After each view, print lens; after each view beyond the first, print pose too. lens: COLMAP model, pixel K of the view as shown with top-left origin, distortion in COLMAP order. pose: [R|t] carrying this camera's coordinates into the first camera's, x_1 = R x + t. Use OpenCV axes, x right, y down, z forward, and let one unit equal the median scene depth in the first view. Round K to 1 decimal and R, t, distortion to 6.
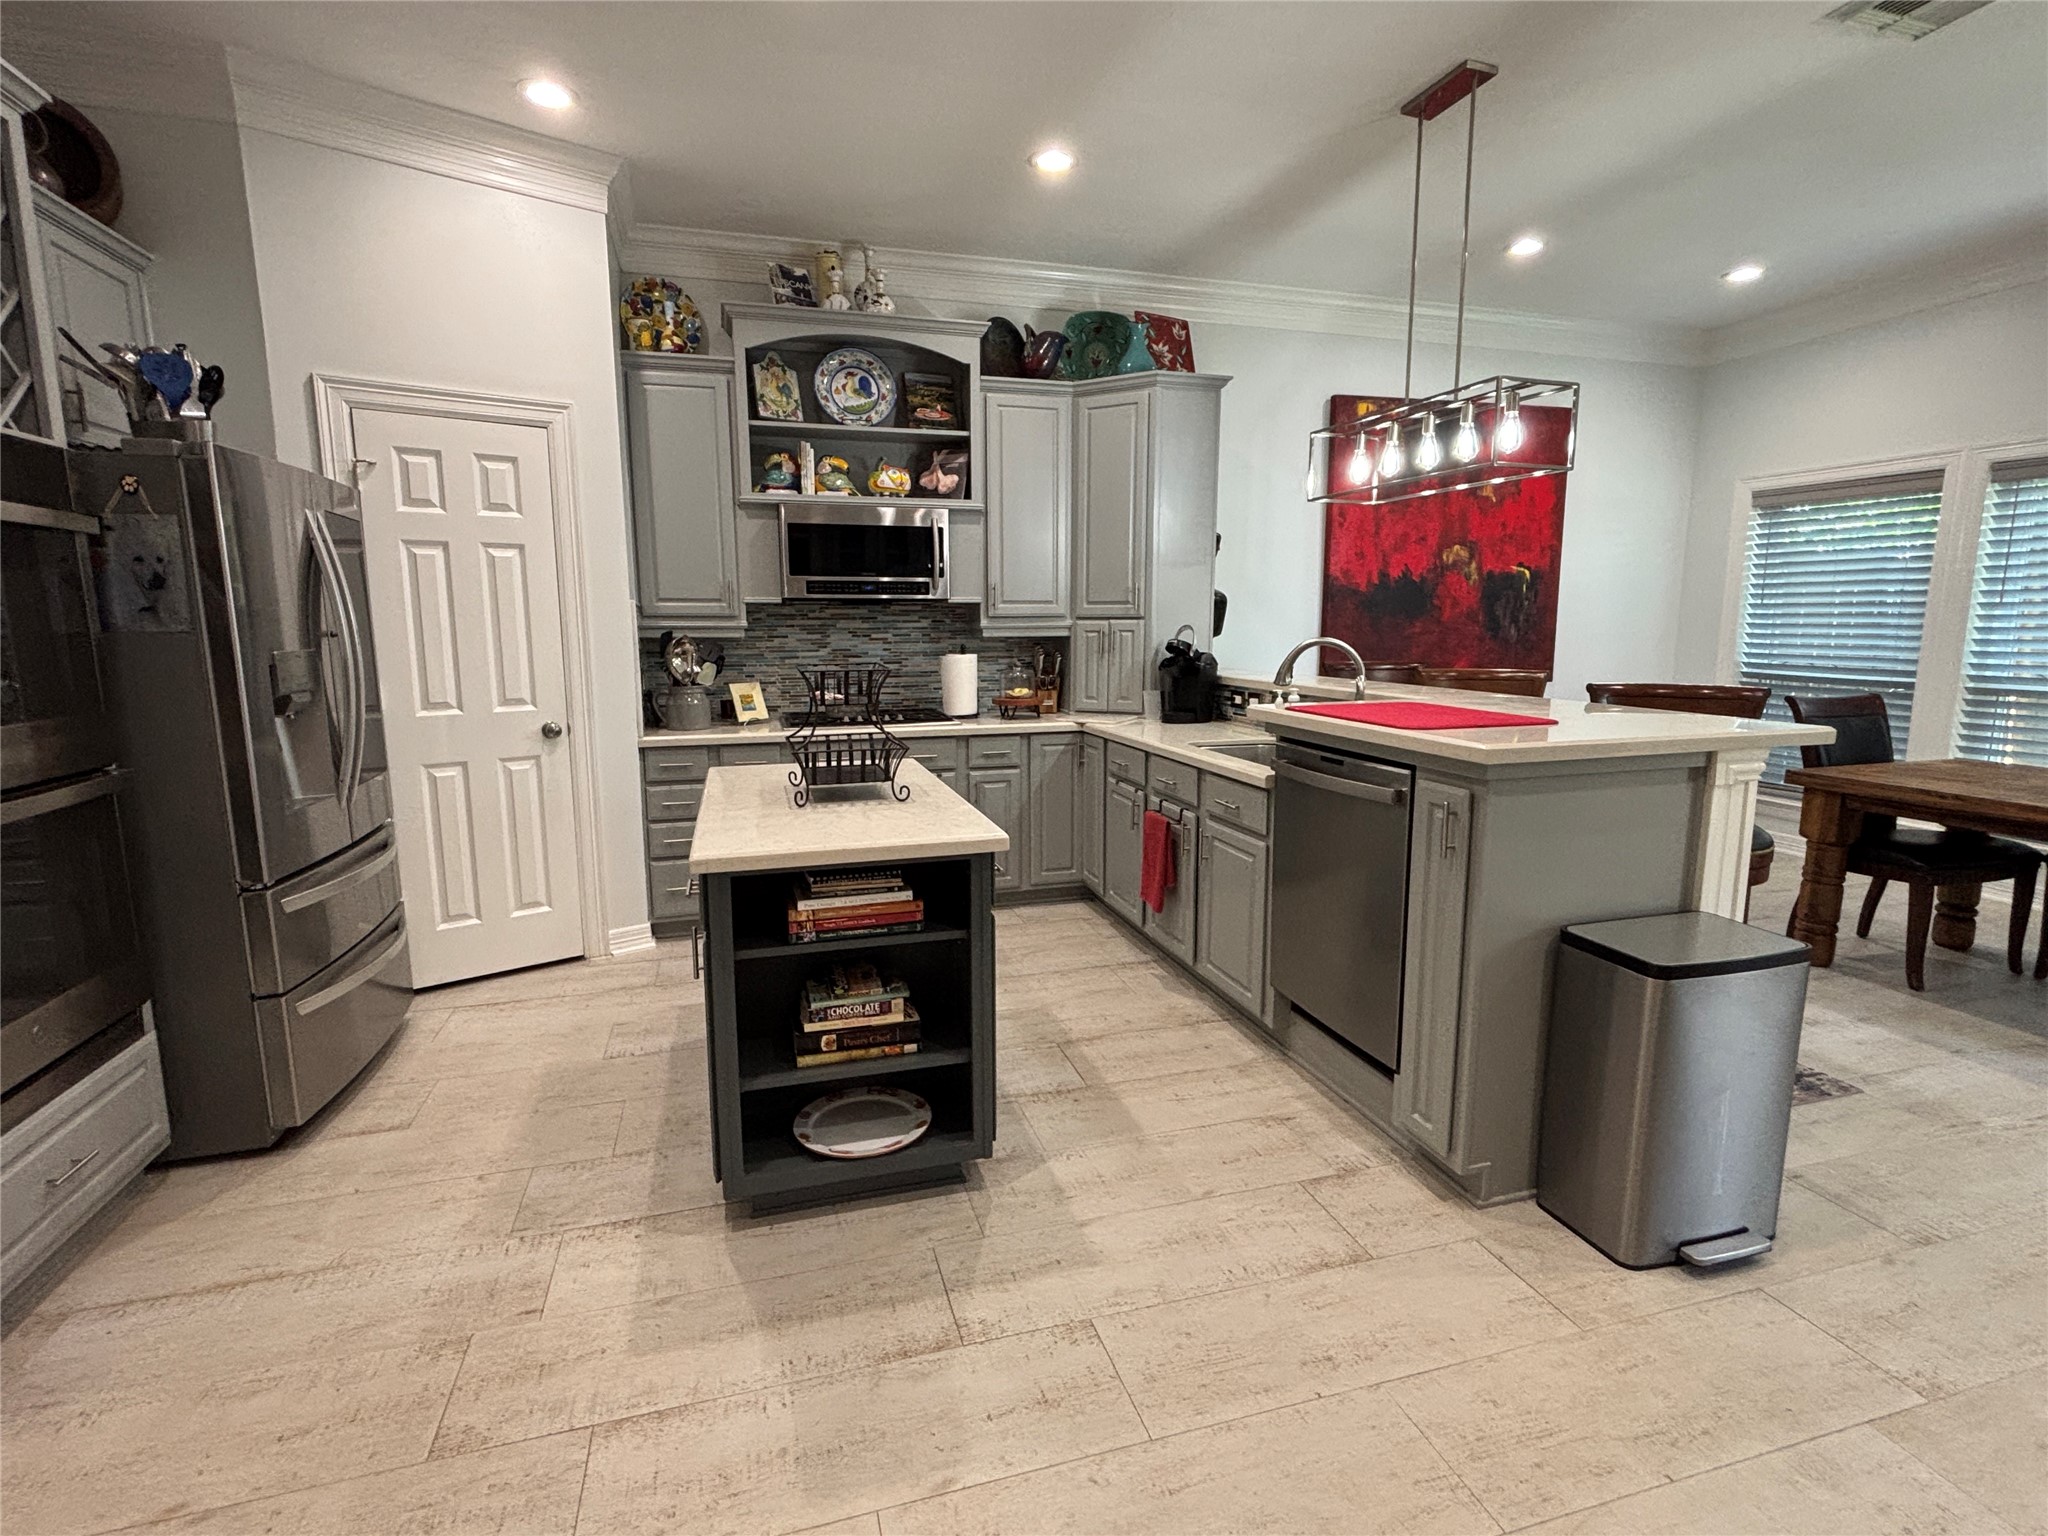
lens RADIAL K [[971.6, 0, 1028.0], [0, 971.6, 770.8], [0, 0, 1]] dist [-0.005358, -0.001482]
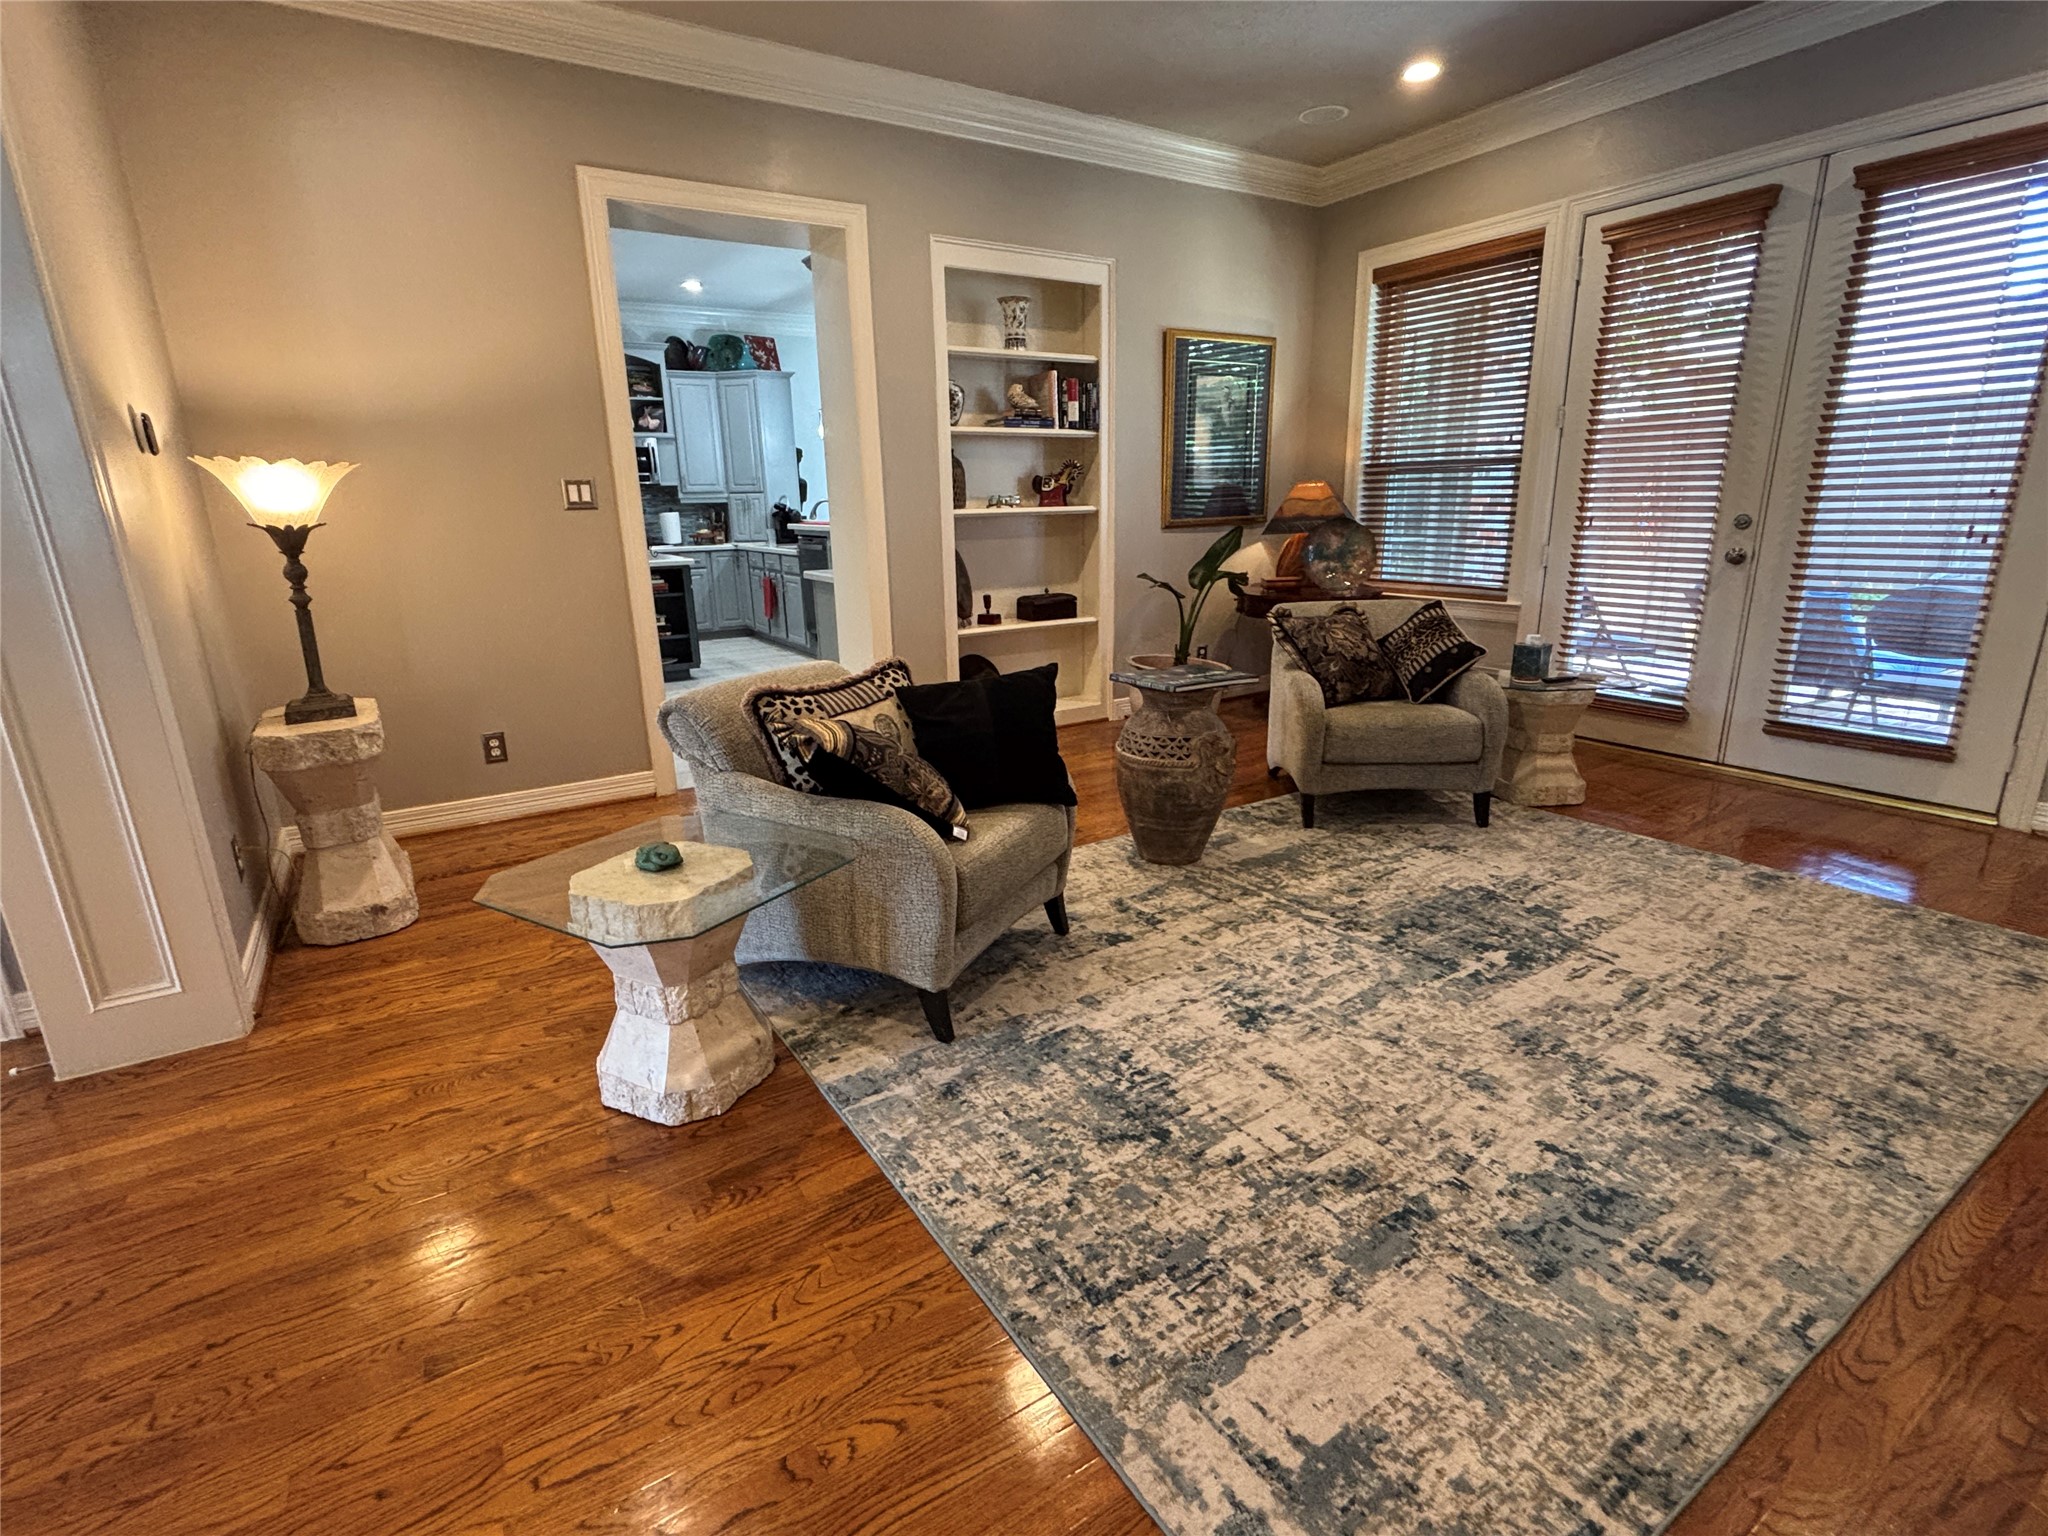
lens RADIAL K [[971.6, 0, 1044.5], [0, 971.6, 776.8], [0, 0, 1]] dist [-0.005358, -0.001482]
pose [[0.956526, -0.089729, 0.277501, 0.067222], [0.055294, 0.990033, 0.129529, 0.210521], [-0.286357, -0.108554, 0.951954, -1.223449]]
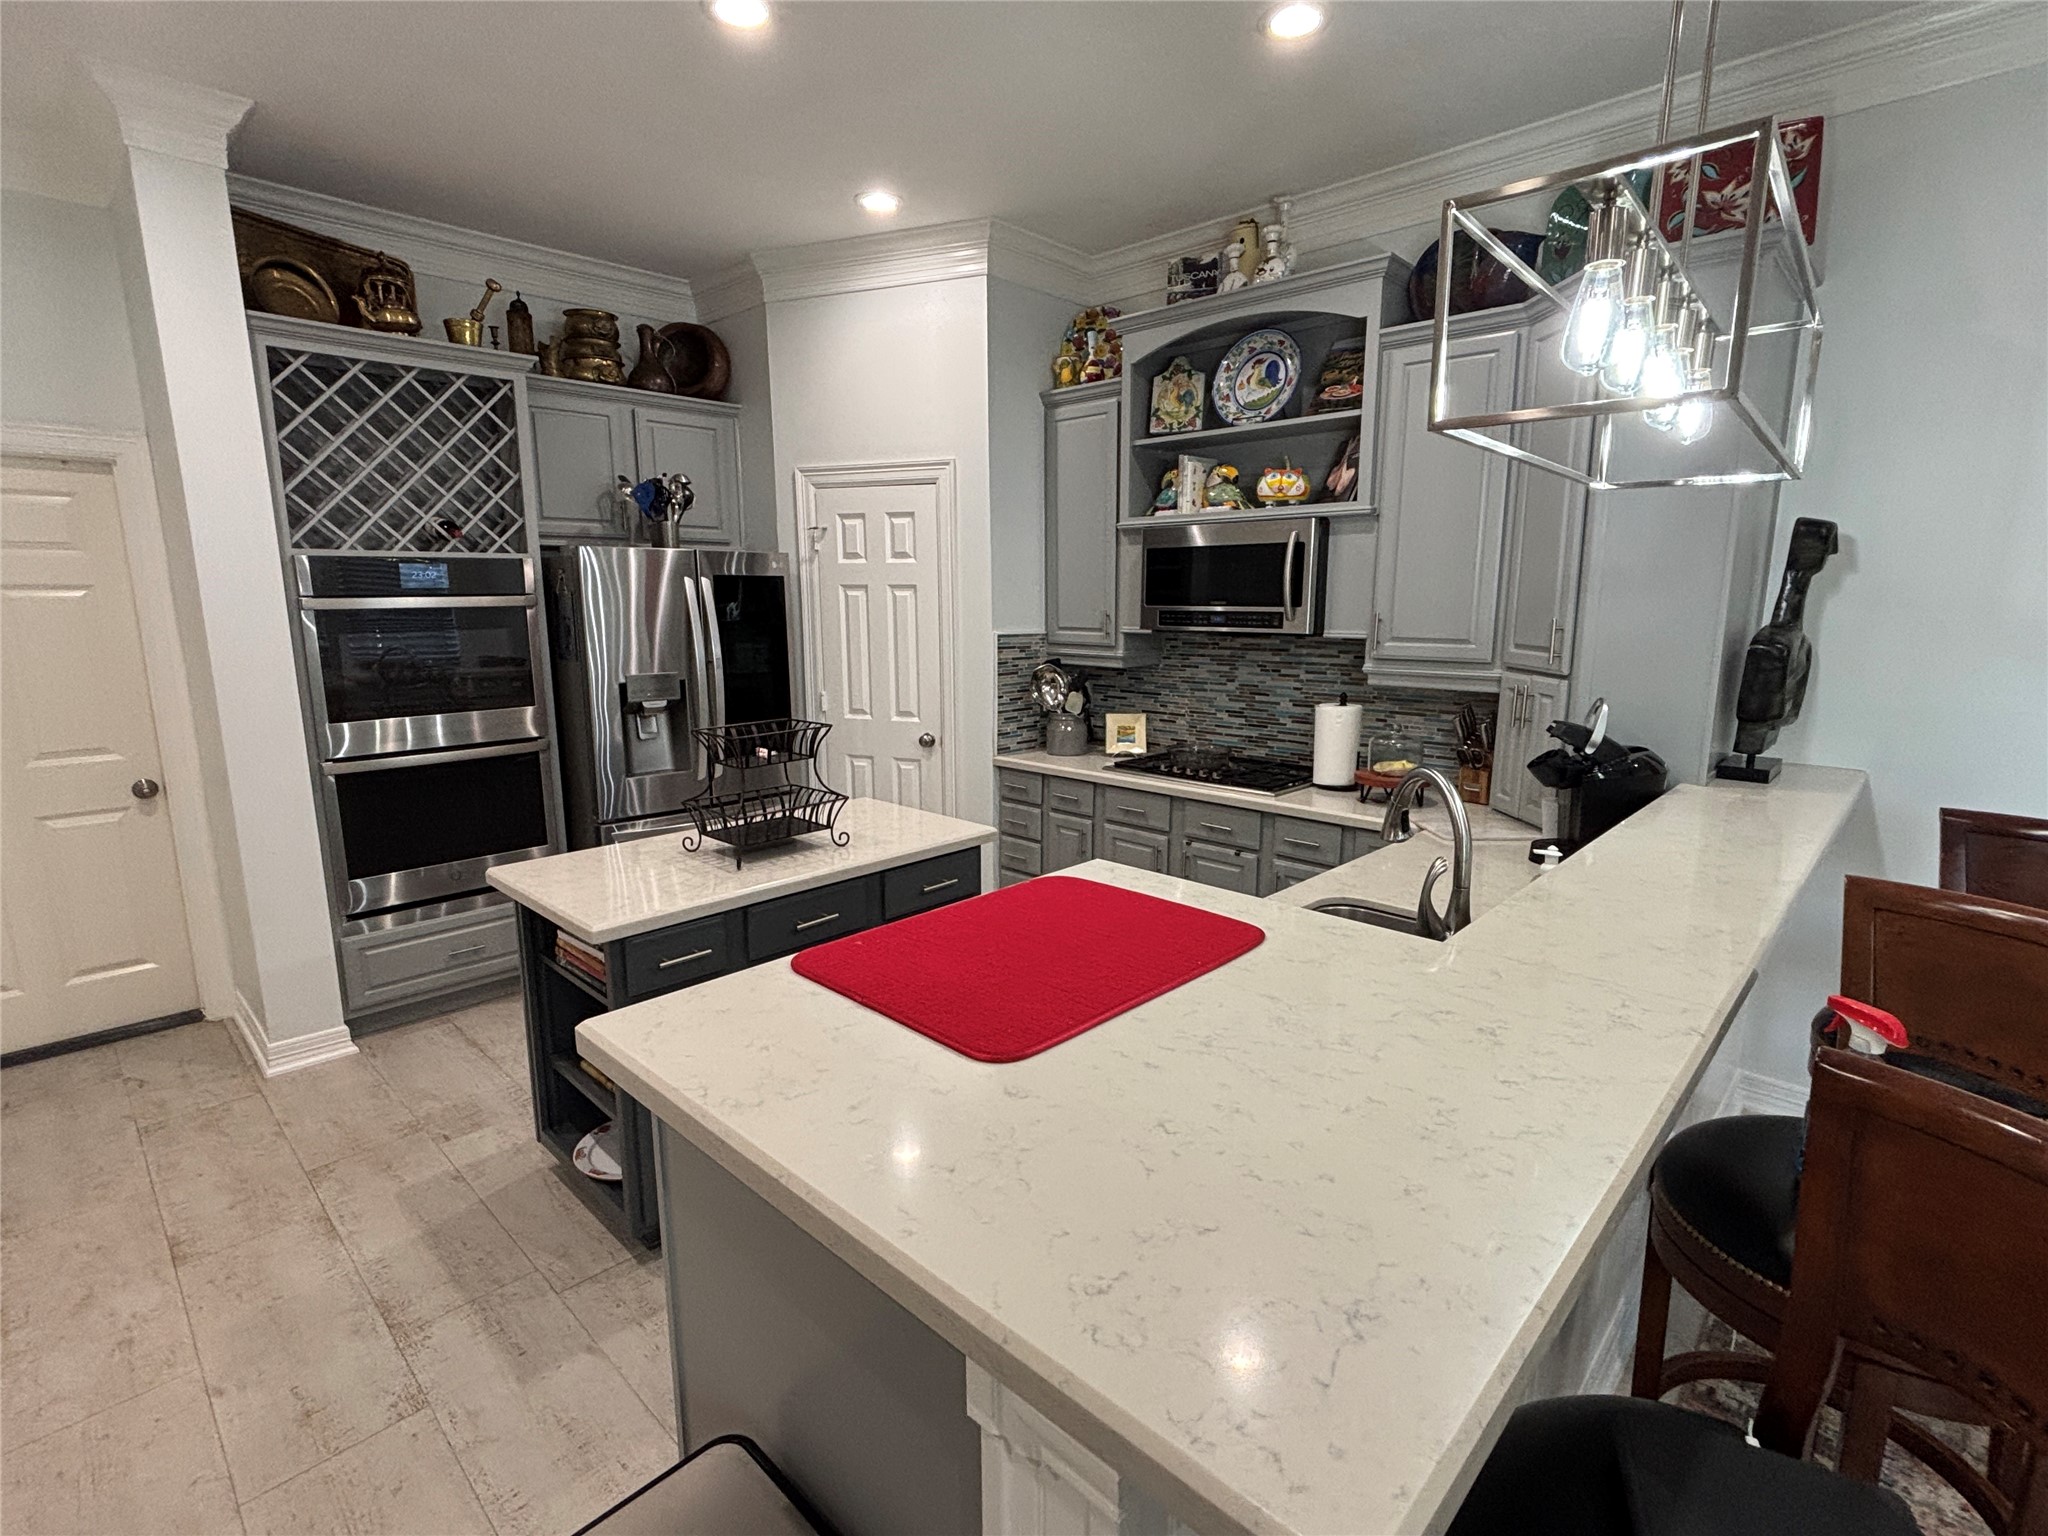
lens RADIAL K [[971.6, 0, 1032.9], [0, 971.6, 777.6], [0, 0, 1]] dist [-0.005358, -0.001482]
pose [[0.501939, 0.163112, -0.849383, 0.492374], [-0.132288, 0.984979, 0.110976, -0.122579], [0.854726, 0.056660, 0.515977, 0.422567]]
